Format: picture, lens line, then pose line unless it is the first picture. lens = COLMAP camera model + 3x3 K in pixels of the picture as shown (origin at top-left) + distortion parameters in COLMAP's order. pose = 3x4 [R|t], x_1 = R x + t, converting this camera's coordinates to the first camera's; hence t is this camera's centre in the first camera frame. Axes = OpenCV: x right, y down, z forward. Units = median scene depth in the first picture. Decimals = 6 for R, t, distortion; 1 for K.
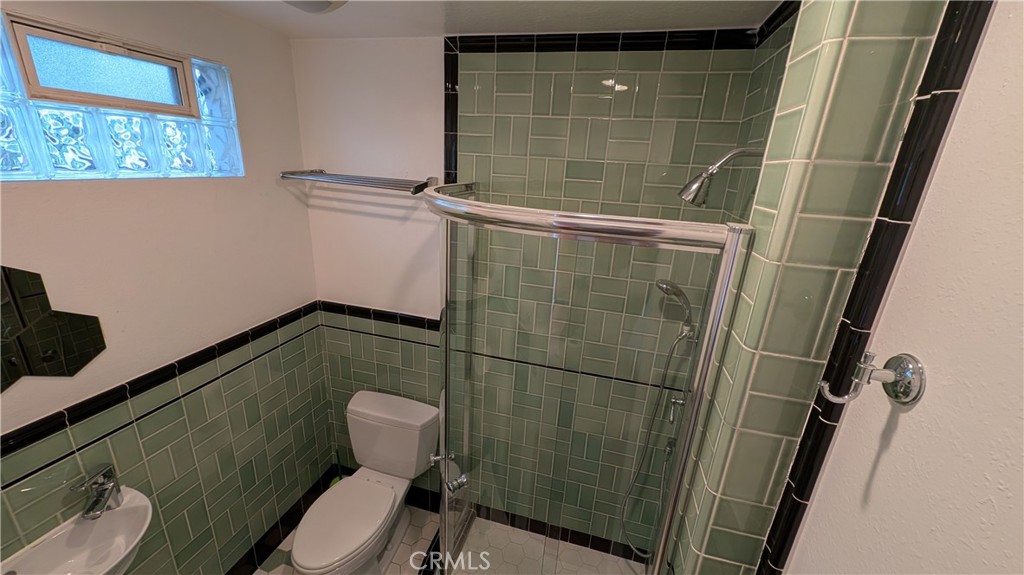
lens RADIAL K [[388.5, 0, 512.6], [0, 388.5, 287.1], [0, 0, 1]] dist [-0.000037, 0.000000]
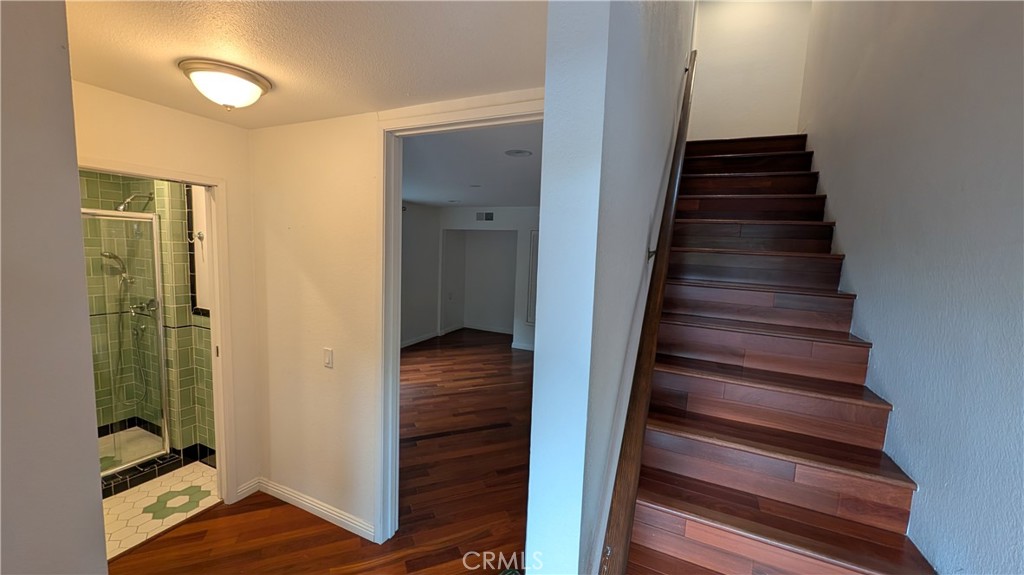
lens RADIAL K [[388.5, 0, 510.4], [0, 388.5, 289.3], [0, 0, 1]] dist [-0.000037, 0.000000]
pose [[0.158419, -0.153463, 0.975373, -3.145628], [0.267796, 0.957498, 0.107155, 1.255997], [-0.950363, 0.244225, 0.192782, -3.359584]]
